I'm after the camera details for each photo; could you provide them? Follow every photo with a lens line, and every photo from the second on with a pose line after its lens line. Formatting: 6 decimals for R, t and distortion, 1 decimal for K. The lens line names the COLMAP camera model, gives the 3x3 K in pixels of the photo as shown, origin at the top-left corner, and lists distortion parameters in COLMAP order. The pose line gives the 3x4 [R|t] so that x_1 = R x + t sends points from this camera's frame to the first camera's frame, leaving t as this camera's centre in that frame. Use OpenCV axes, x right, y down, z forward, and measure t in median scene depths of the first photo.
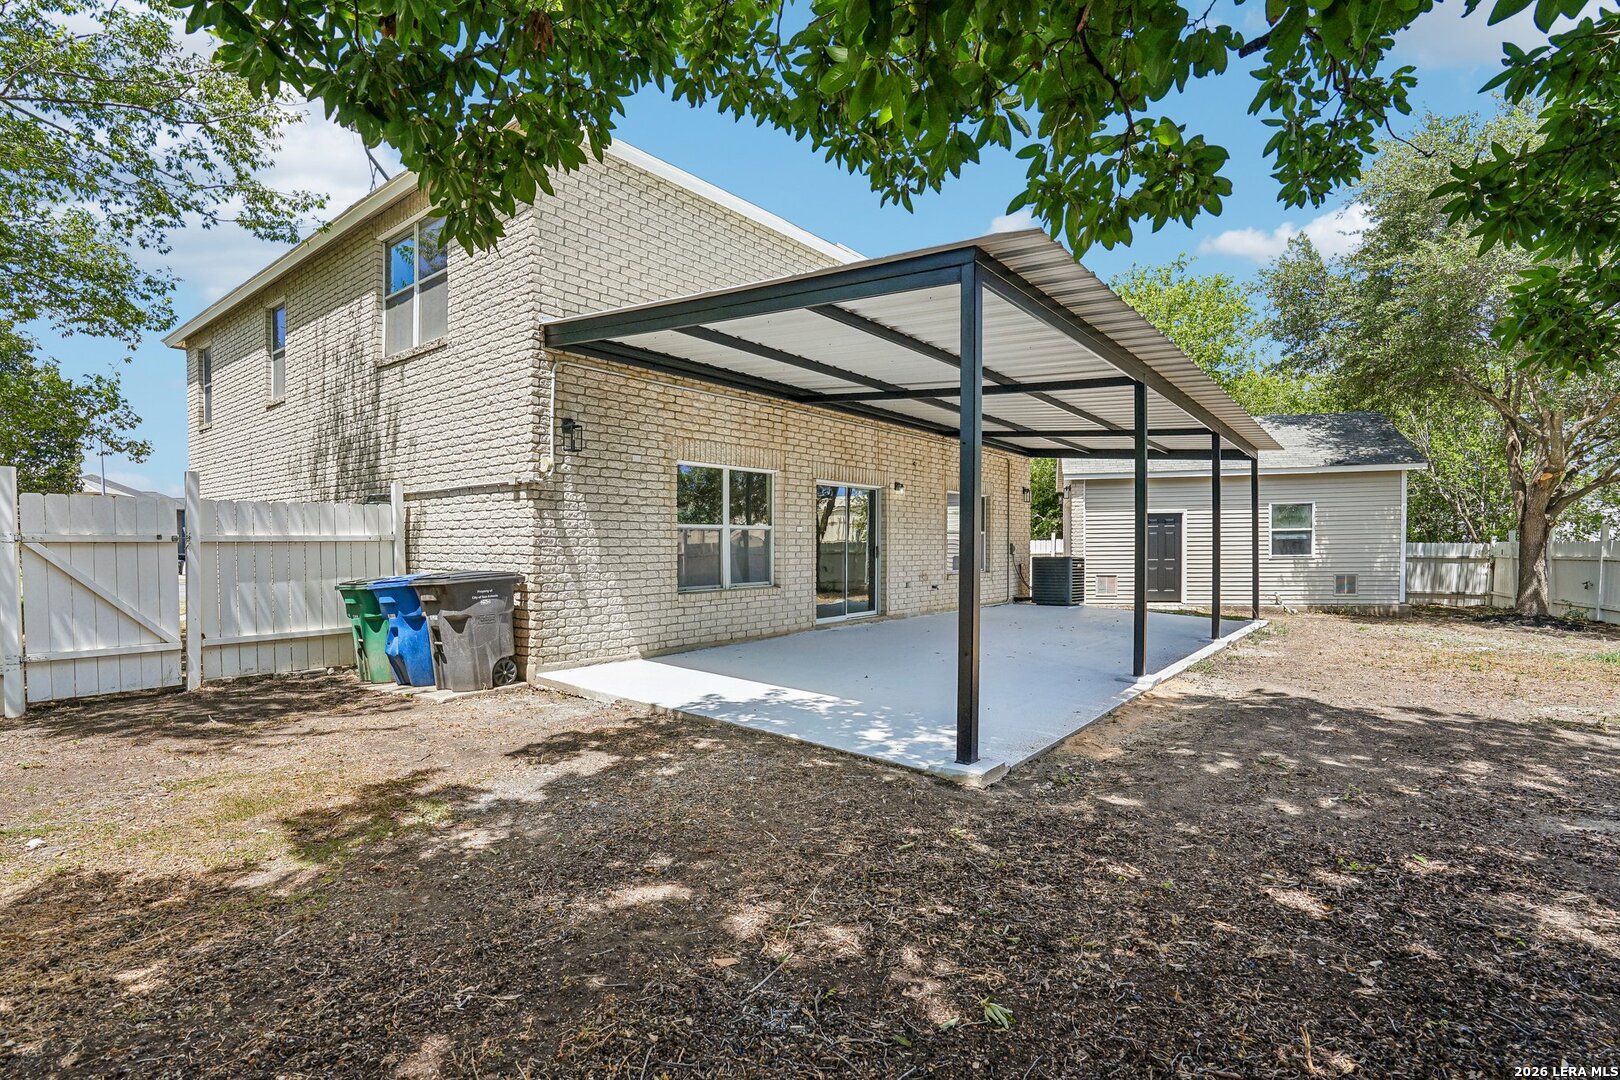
lens RADIAL K [[763.5, 0, 795.3], [0, 763.5, 561.6], [0, 0, 1]] dist [-0.020904, 0.001748]
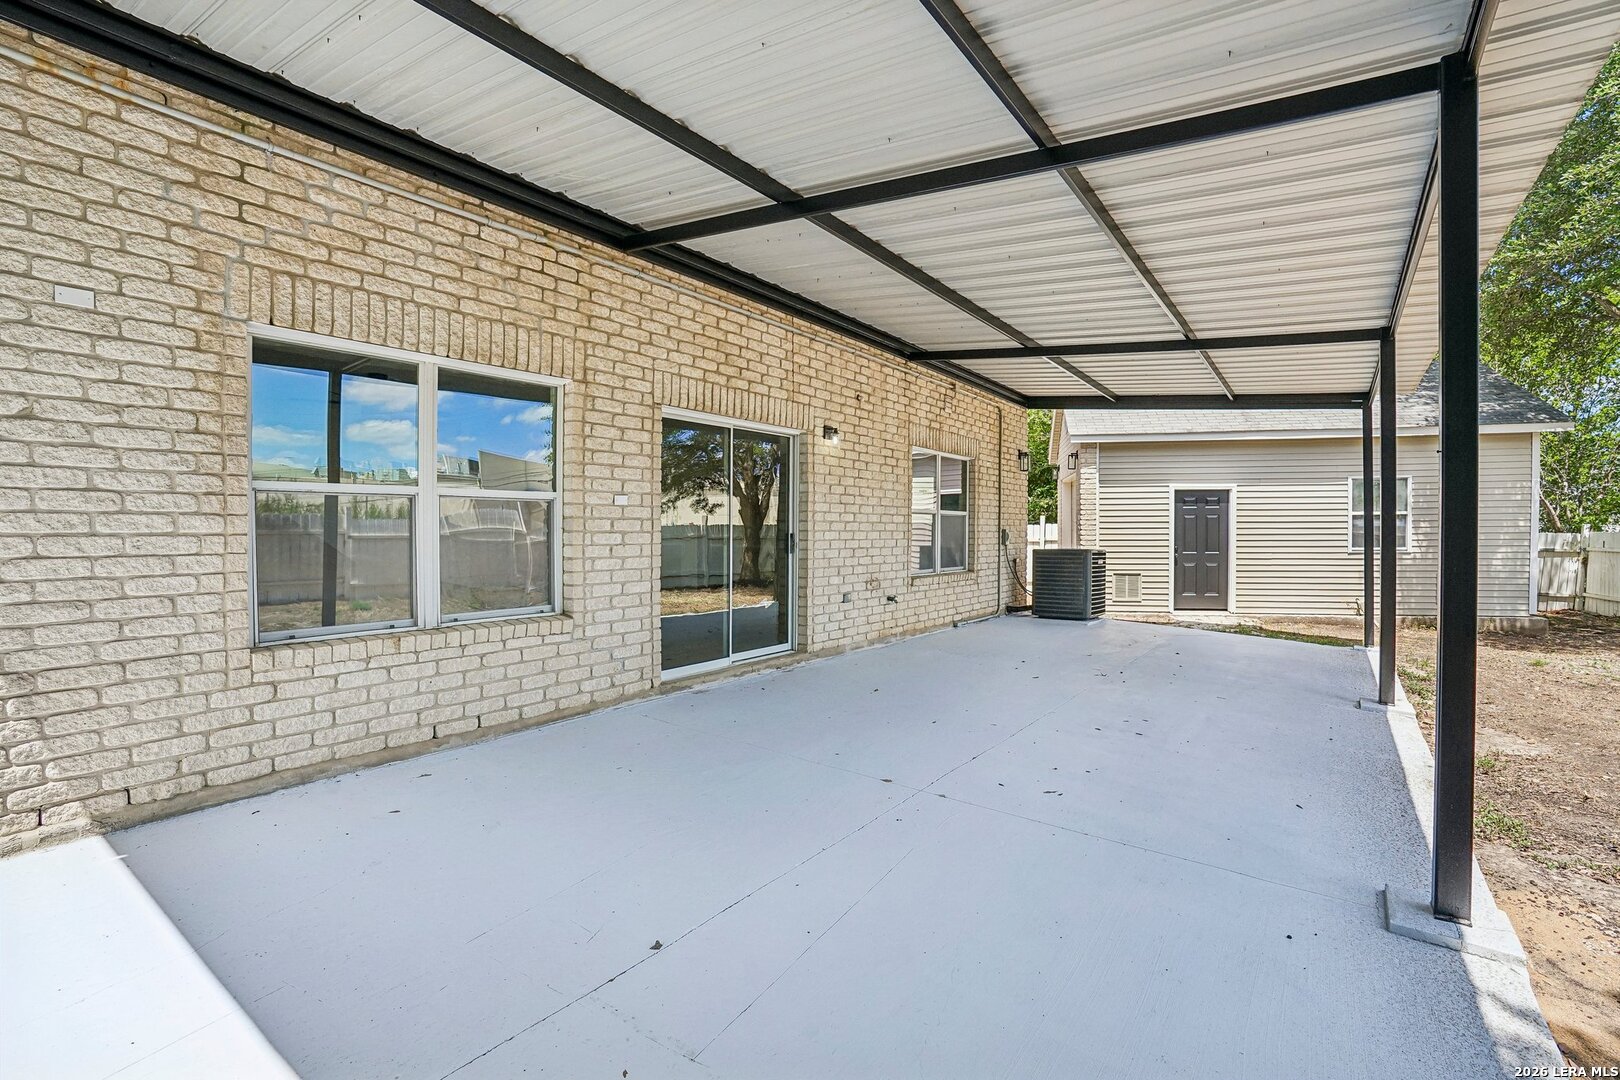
lens RADIAL K [[763.5, 0, 811.6], [0, 763.5, 539.4], [0, 0, 1]] dist [-0.020904, 0.001748]
pose [[0.998028, 0.006375, 0.062439, 0.086548], [-0.005976, 0.999961, -0.006575, -0.011949], [-0.062478, 0.006189, 0.998027, 0.419477]]
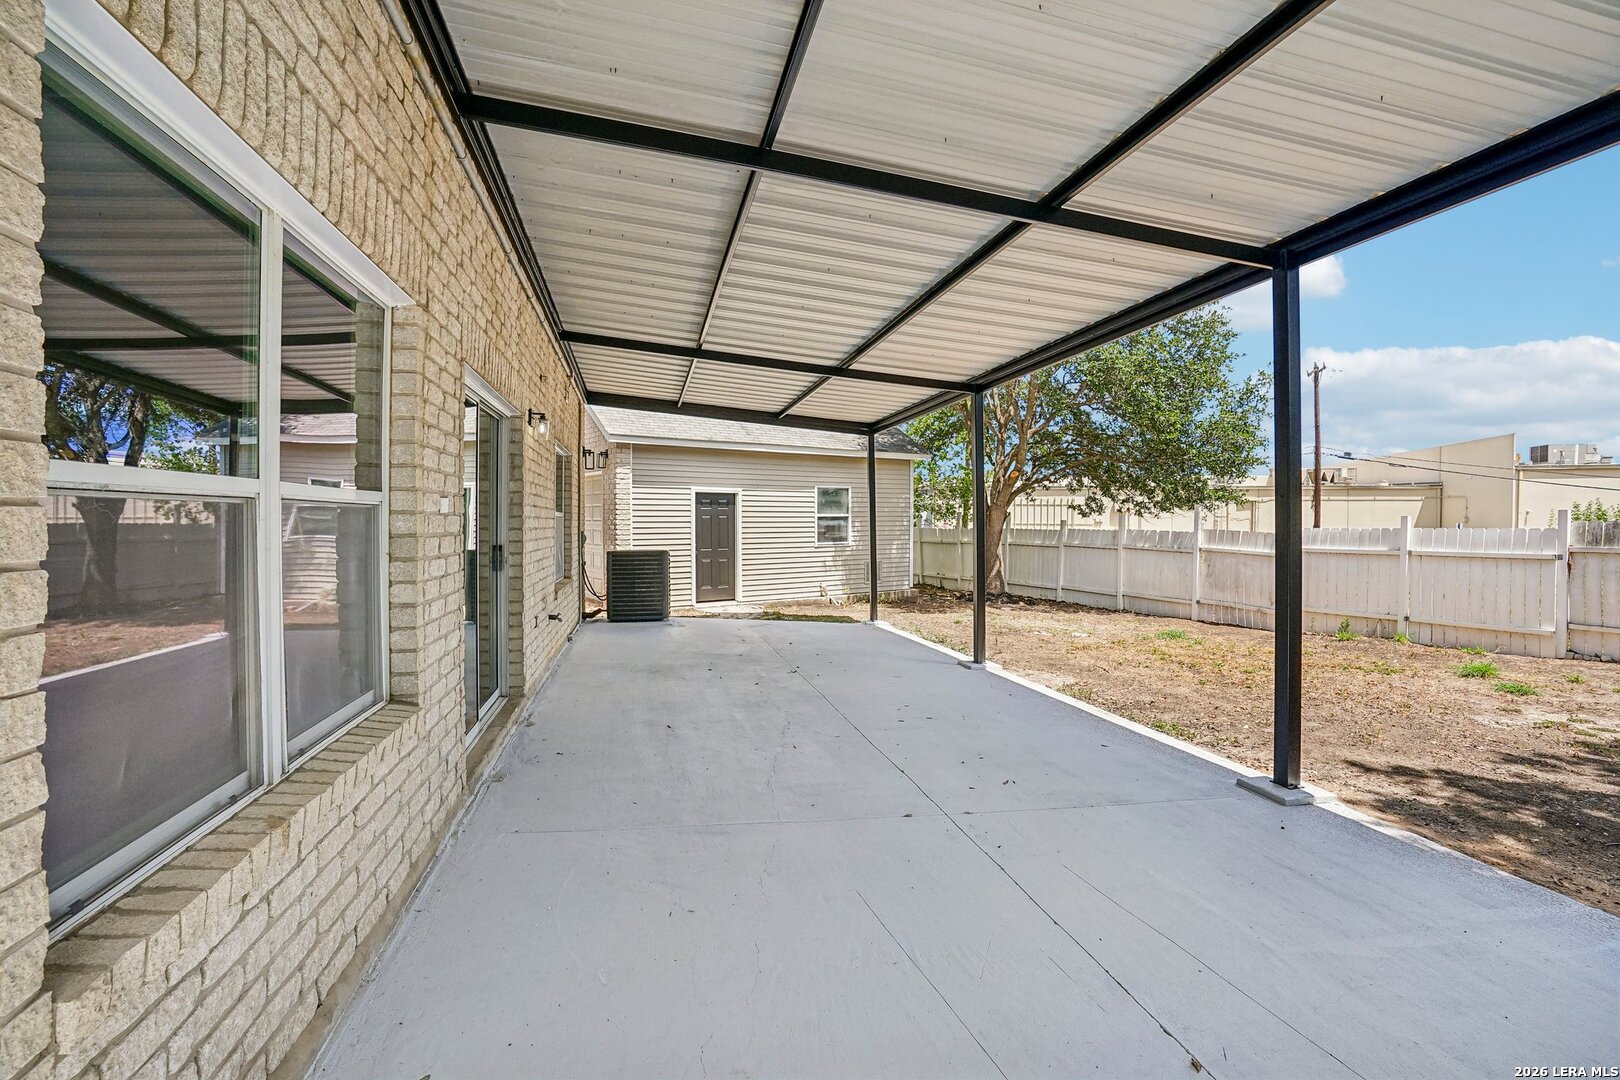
lens RADIAL K [[763.5, 0, 819.3], [0, 763.5, 534.0], [0, 0, 1]] dist [-0.020904, 0.001748]
pose [[0.624113, -0.005657, 0.781314, -0.128328], [0.011226, 0.999935, -0.001727, -0.023876], [-0.781254, 0.009849, 0.624136, 0.578179]]
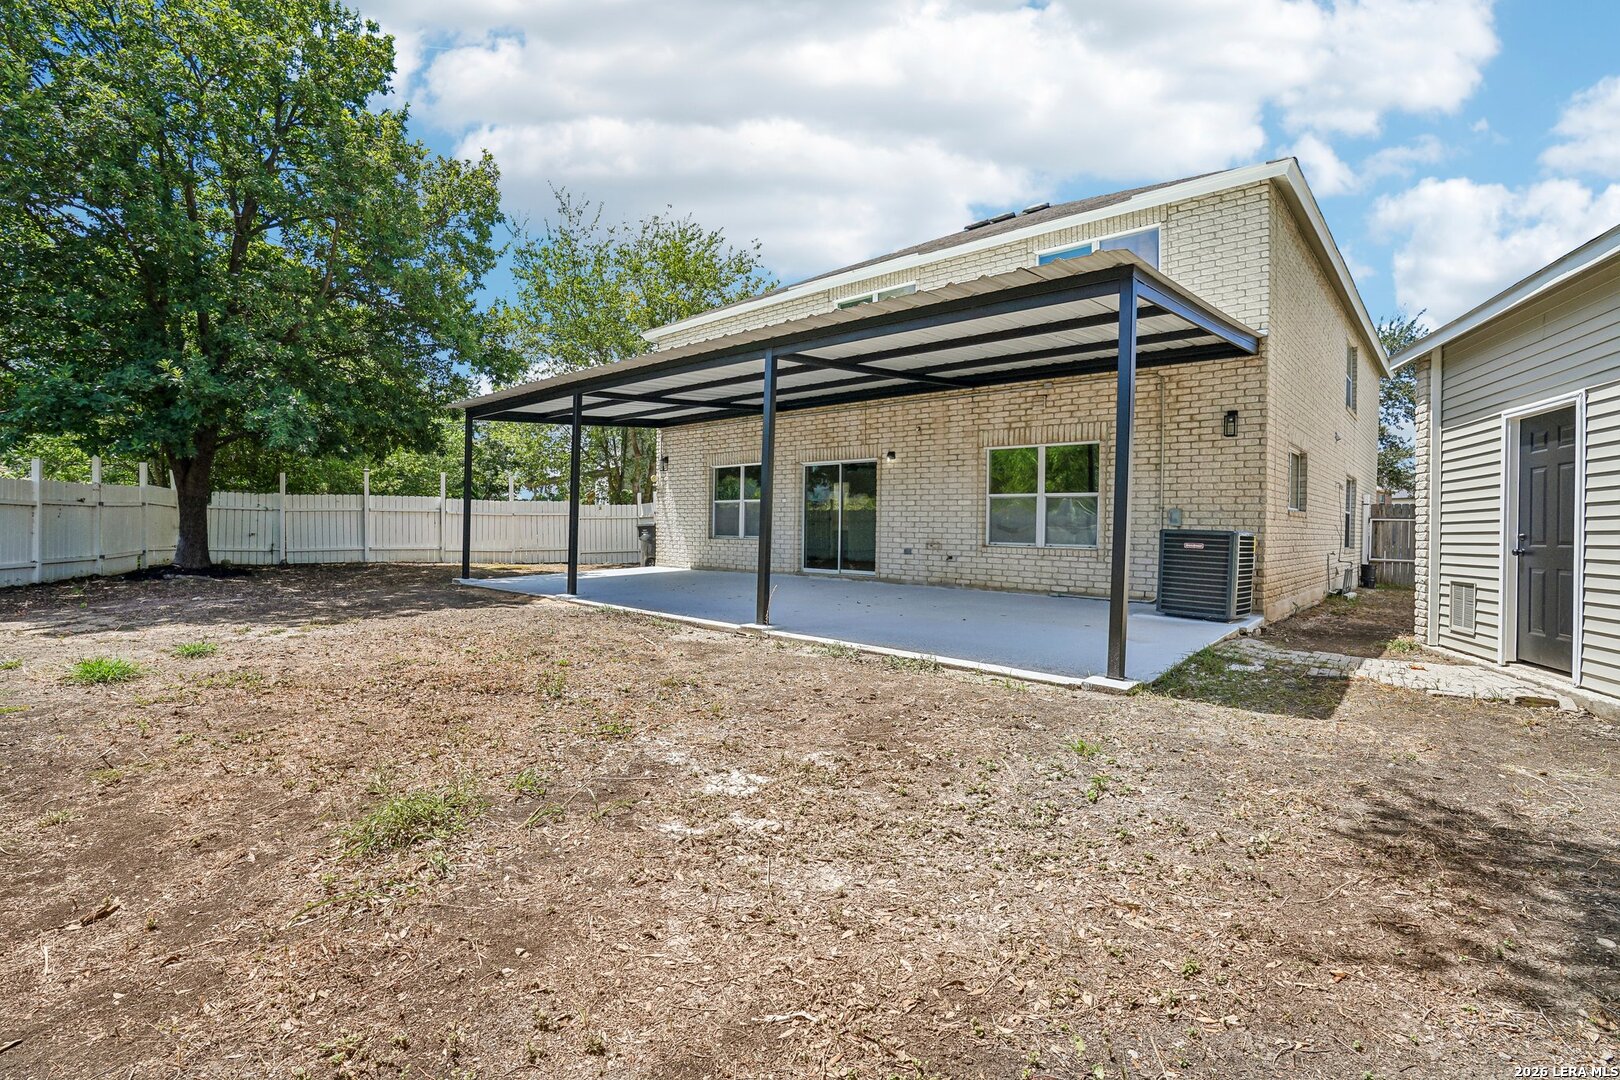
lens RADIAL K [[763.5, 0, 817.0], [0, 763.5, 536.3], [0, 0, 1]] dist [-0.020904, 0.001748]
pose [[-0.056355, 0.003766, -0.998404, 1.216298], [-0.046998, 0.998874, 0.006420, 0.010502], [0.997304, 0.047285, -0.056114, 0.986582]]
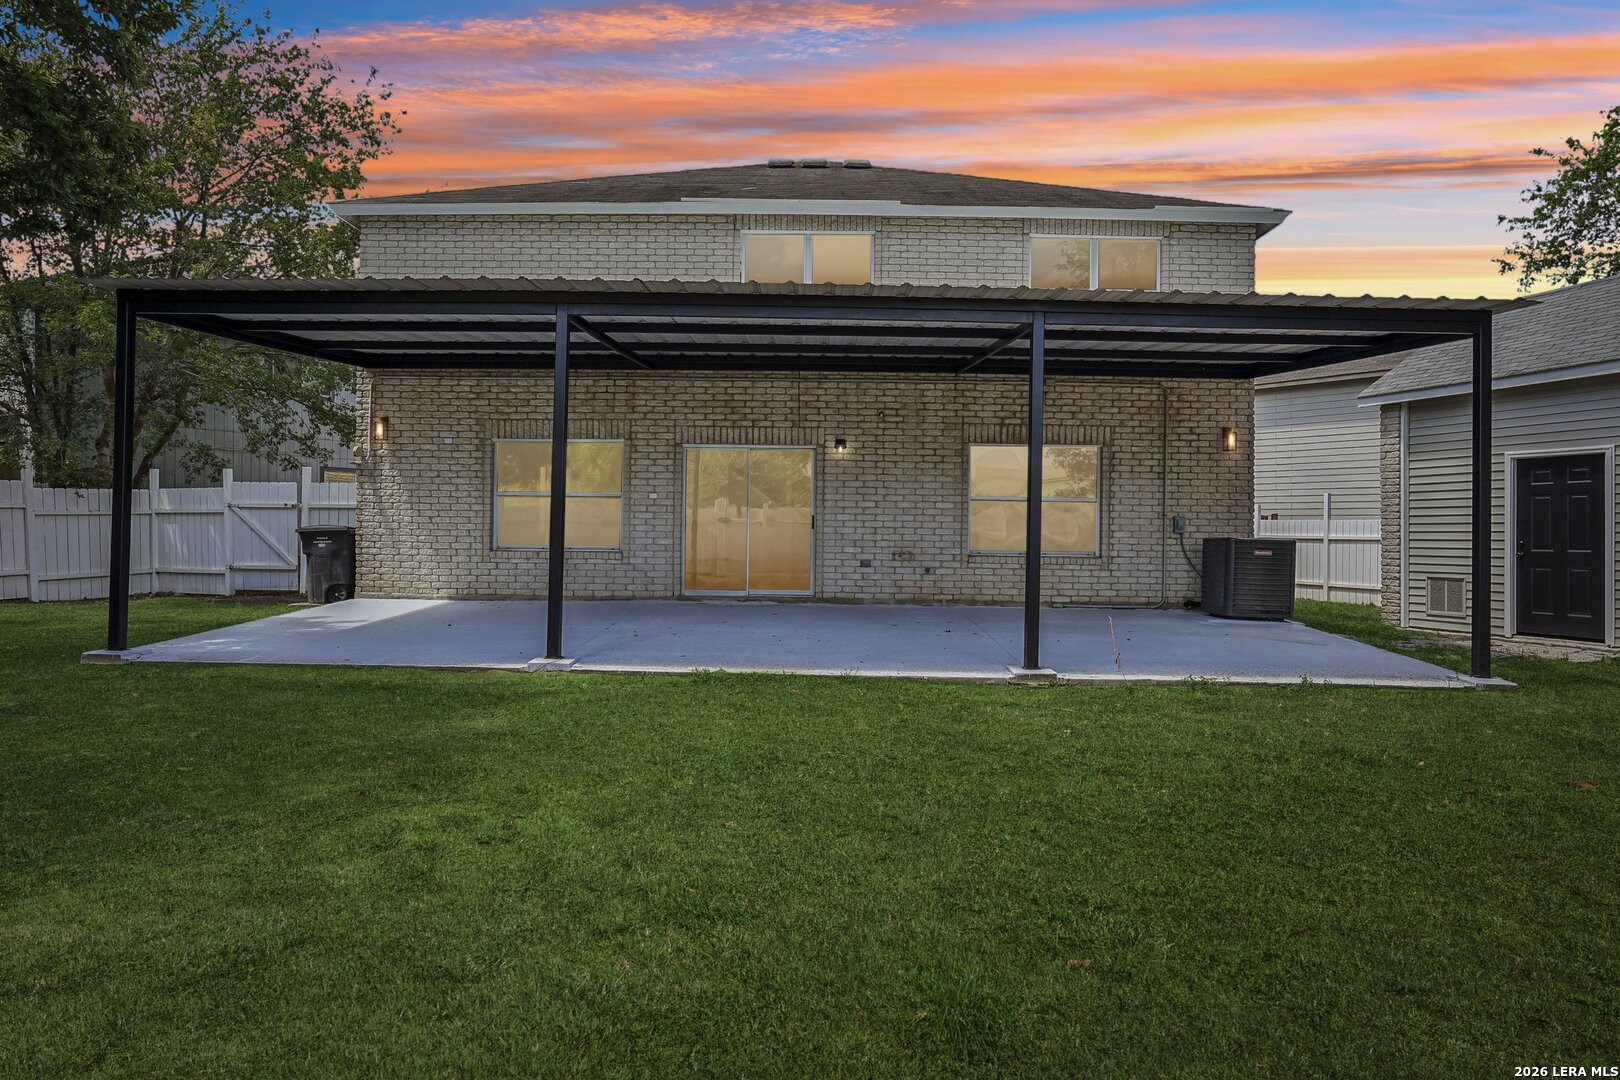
lens RADIAL K [[886.9, 0, 808.4], [0, 886.9, 534.1], [0, 0, 1]] dist [-0.017830, 0.000928]
pose [[0.624804, 0.008424, -0.780736, 0.894450], [-0.031077, 0.999418, -0.014087, 0.014905], [0.780163, 0.033065, 0.624702, 0.378561]]
